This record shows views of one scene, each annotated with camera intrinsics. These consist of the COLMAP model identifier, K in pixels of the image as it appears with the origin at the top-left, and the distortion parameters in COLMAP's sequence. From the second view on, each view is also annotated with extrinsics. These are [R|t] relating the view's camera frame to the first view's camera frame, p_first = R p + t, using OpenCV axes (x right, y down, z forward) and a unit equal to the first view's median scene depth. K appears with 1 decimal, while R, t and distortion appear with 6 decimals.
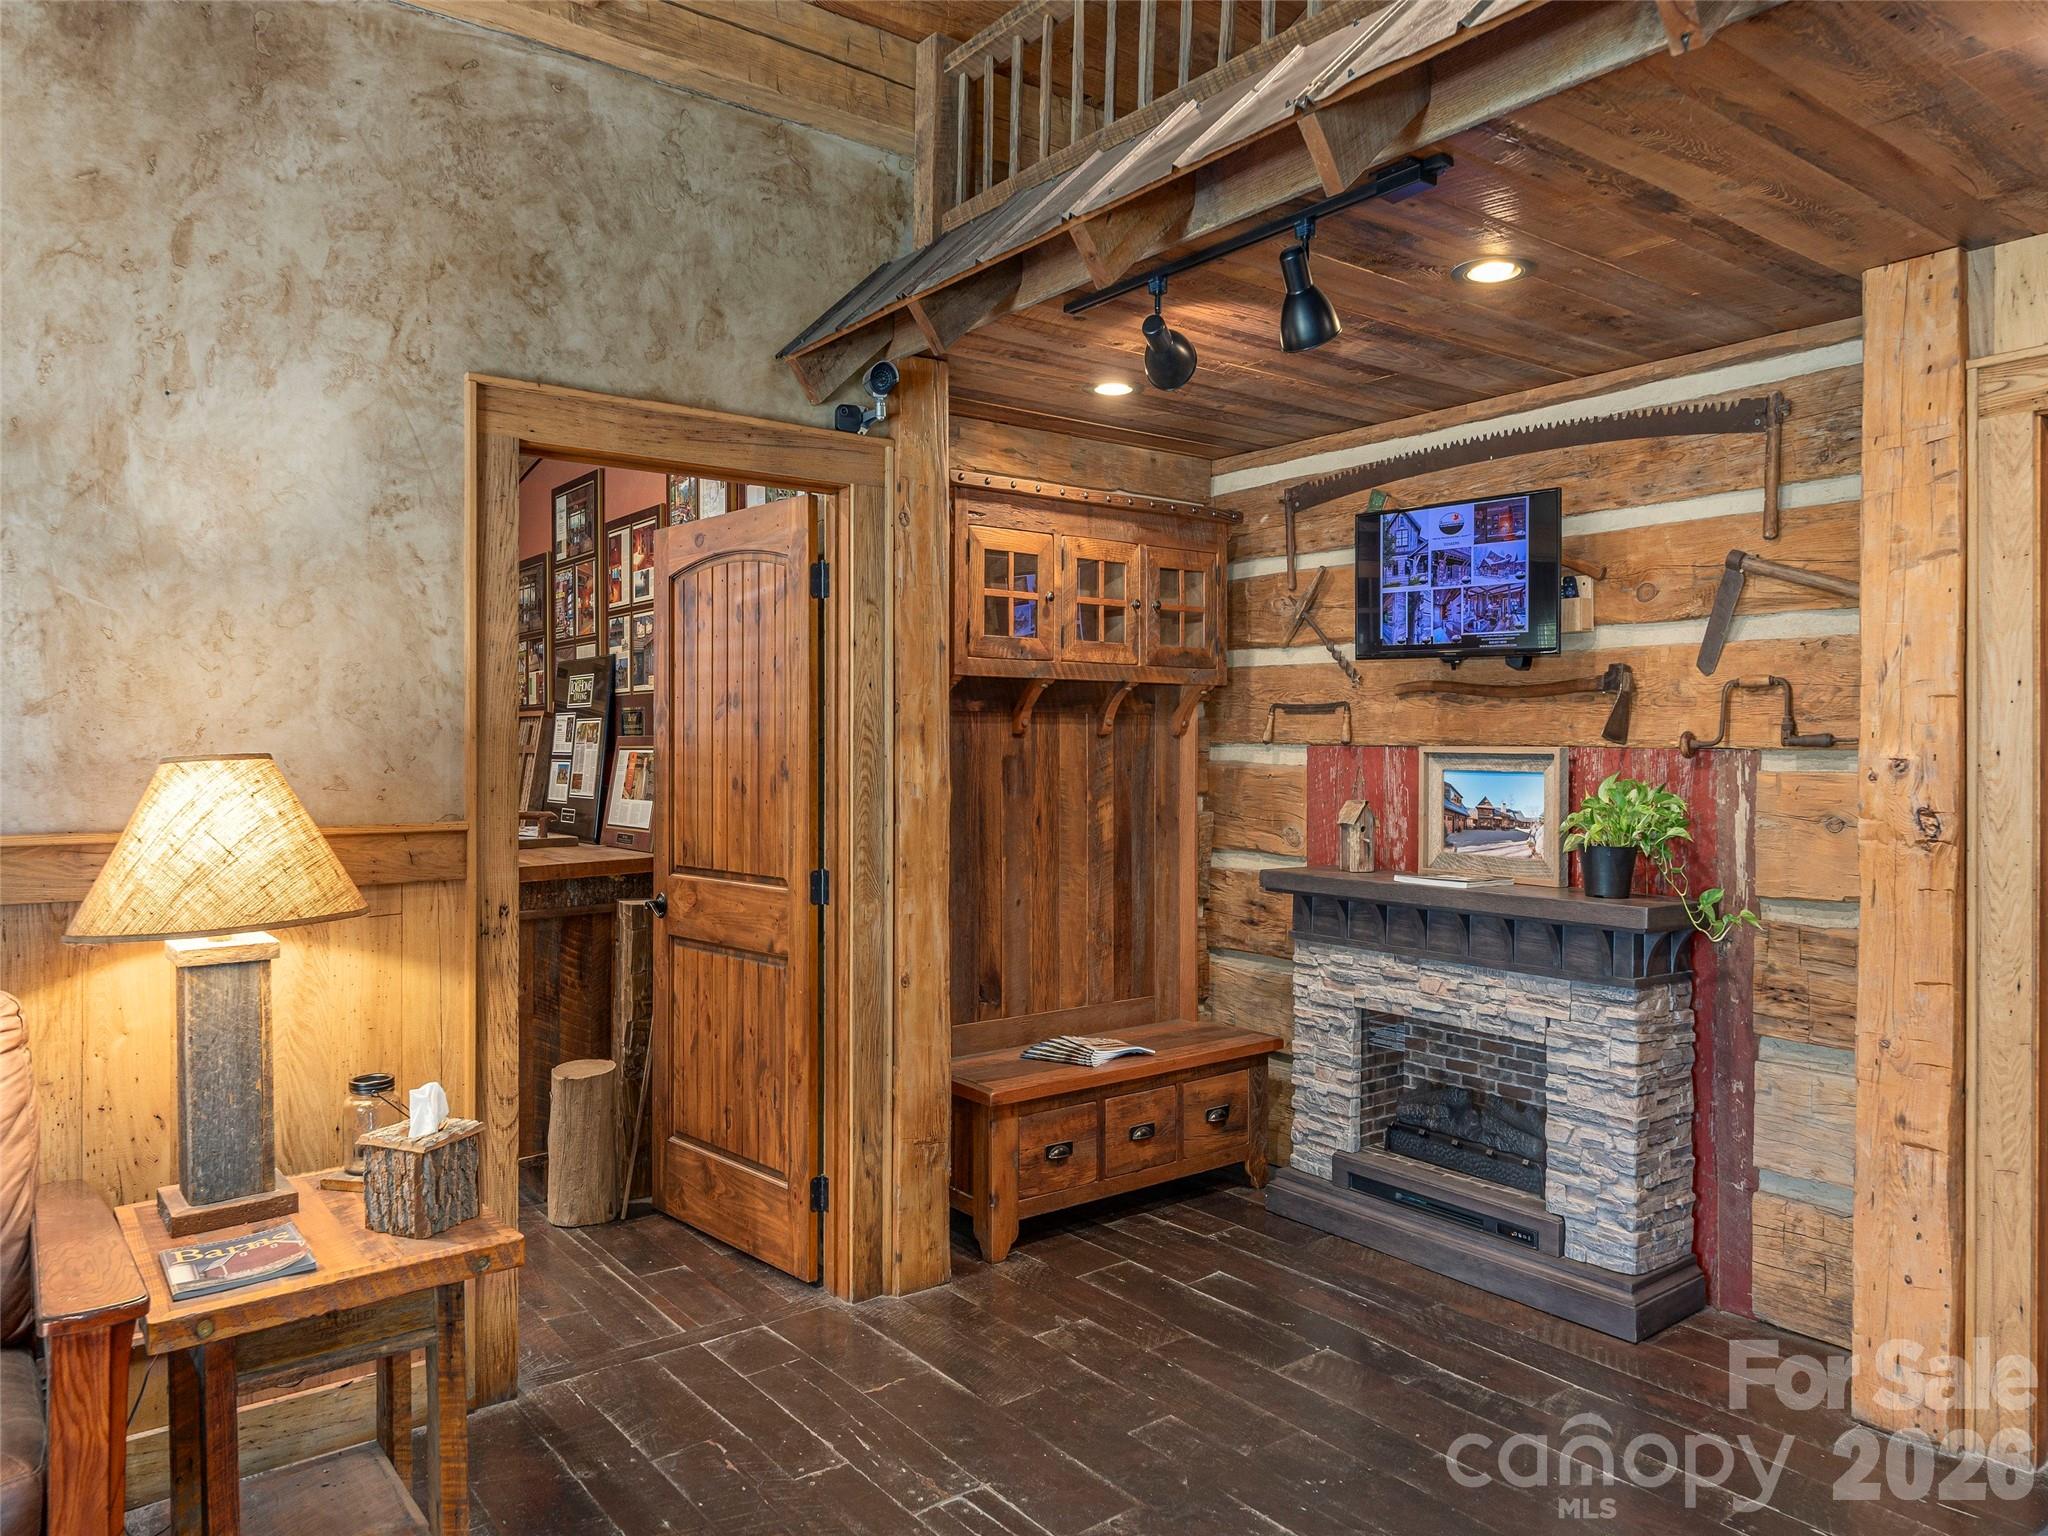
lens RADIAL K [[1372.5, 0, 1022.4], [0, 1372.5, 748.8], [0, 0, 1]] dist [-0.005839, 0.001215]
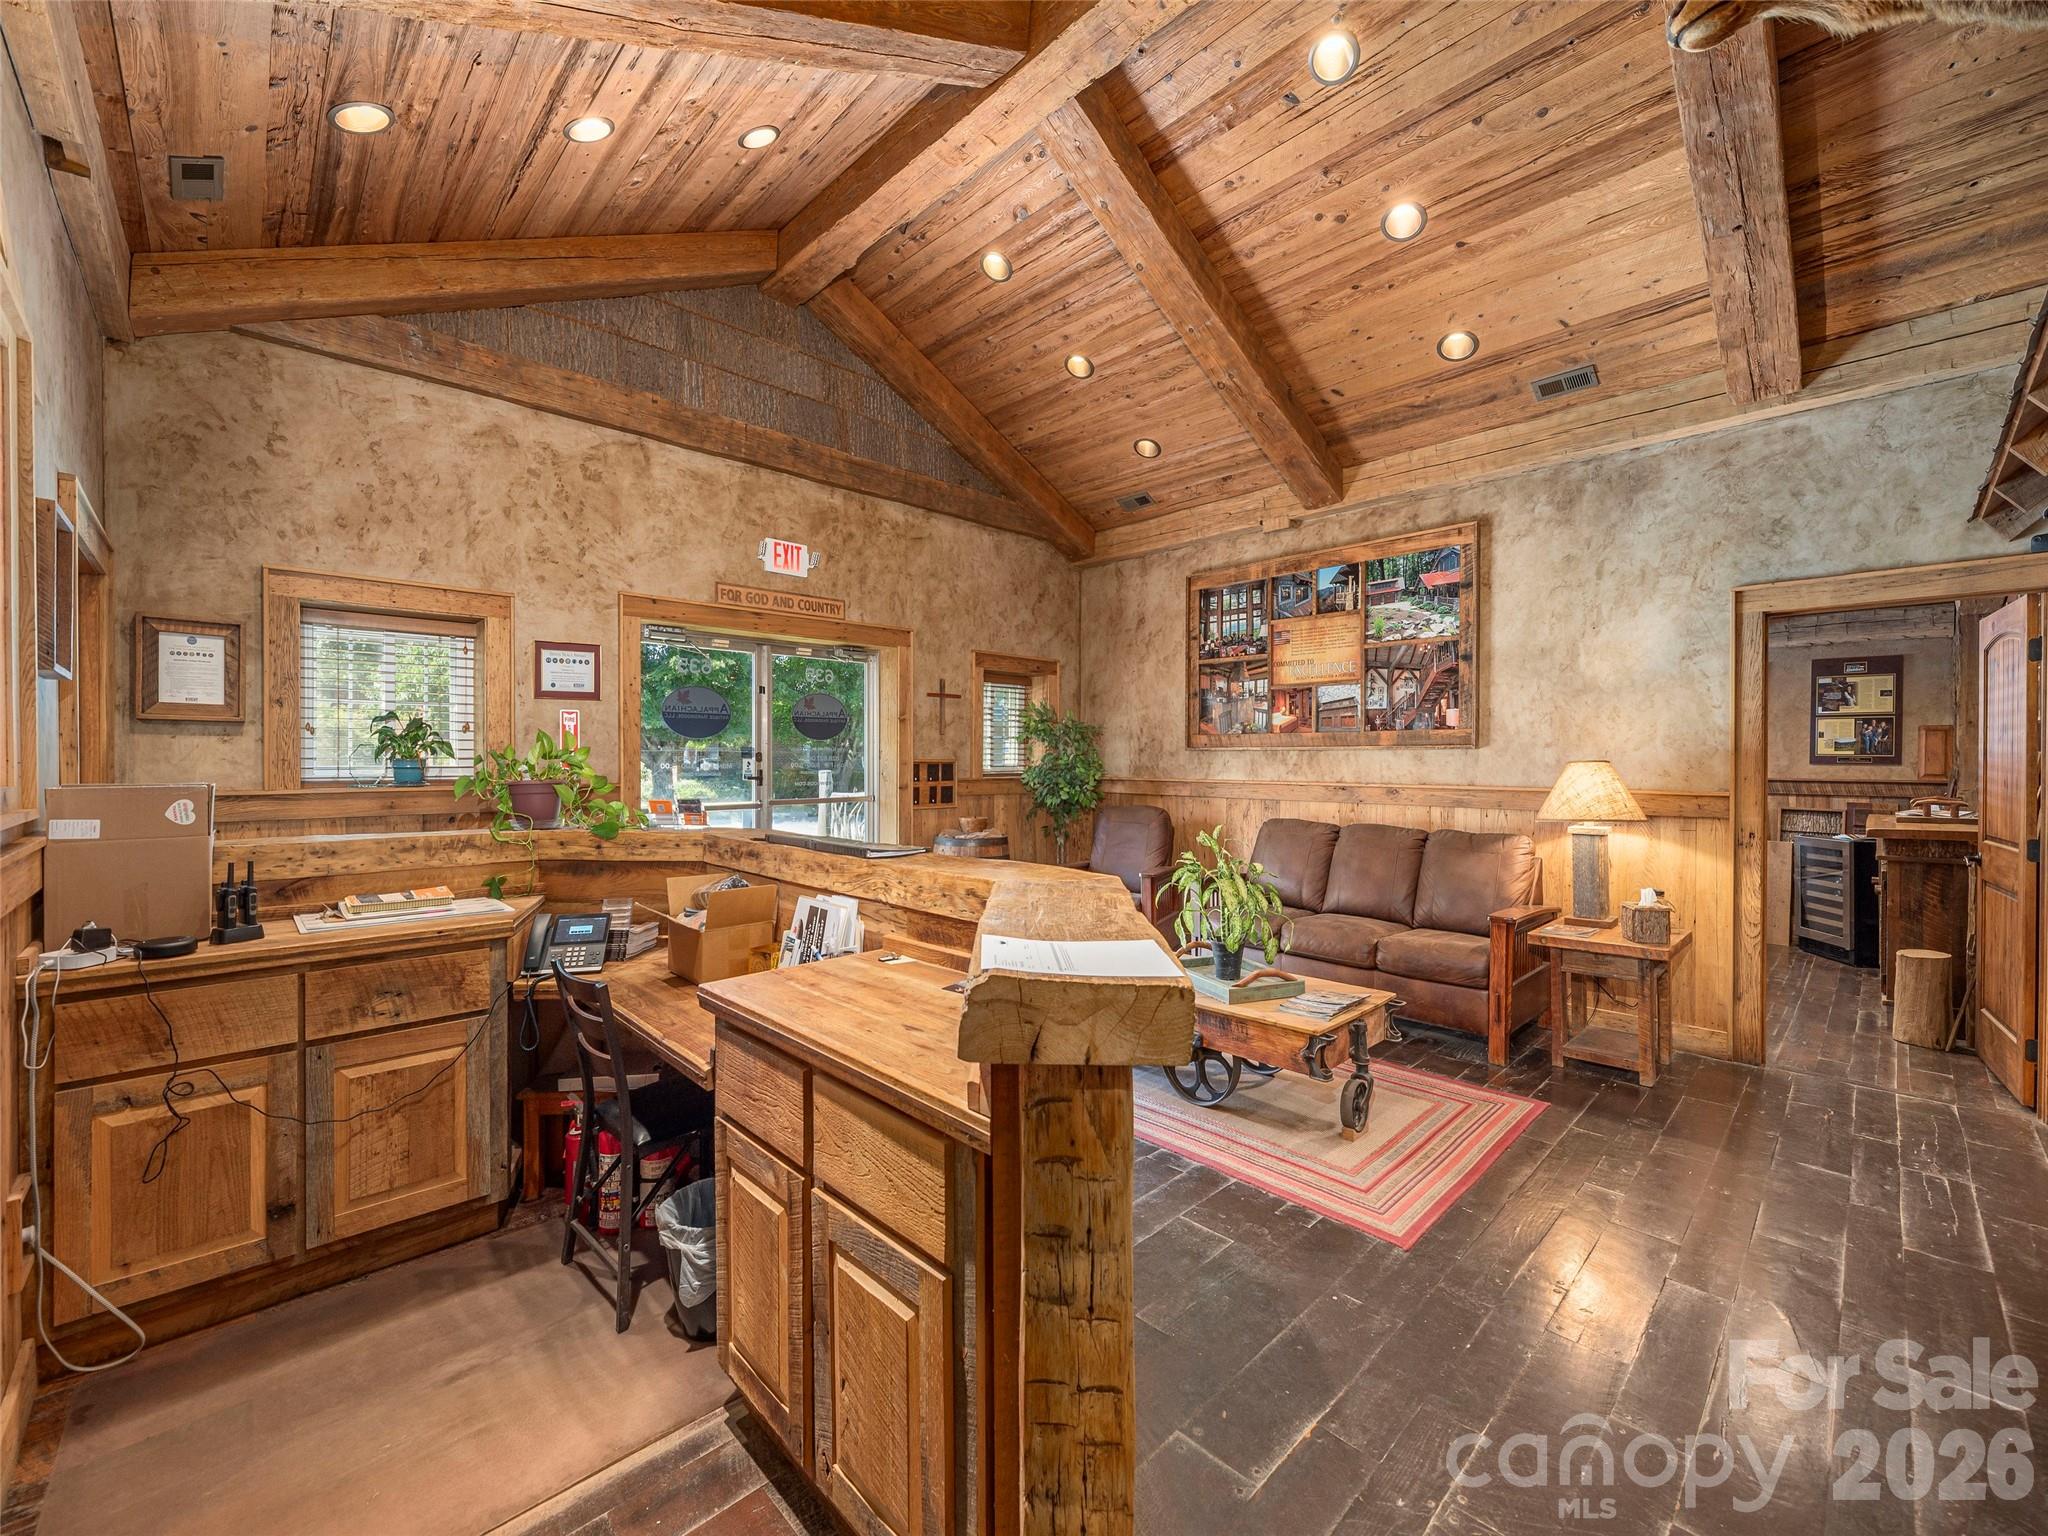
lens RADIAL K [[835.3, 0, 1022.6], [0, 835.3, 762.1], [0, 0, 1]] dist [-0.001081, 0.000330]
pose [[0.115607, 0.000015, -0.993295, 0.806740], [-0.003547, 0.999994, -0.000398, 0.009430], [0.993289, 0.003569, 0.115606, -0.286311]]
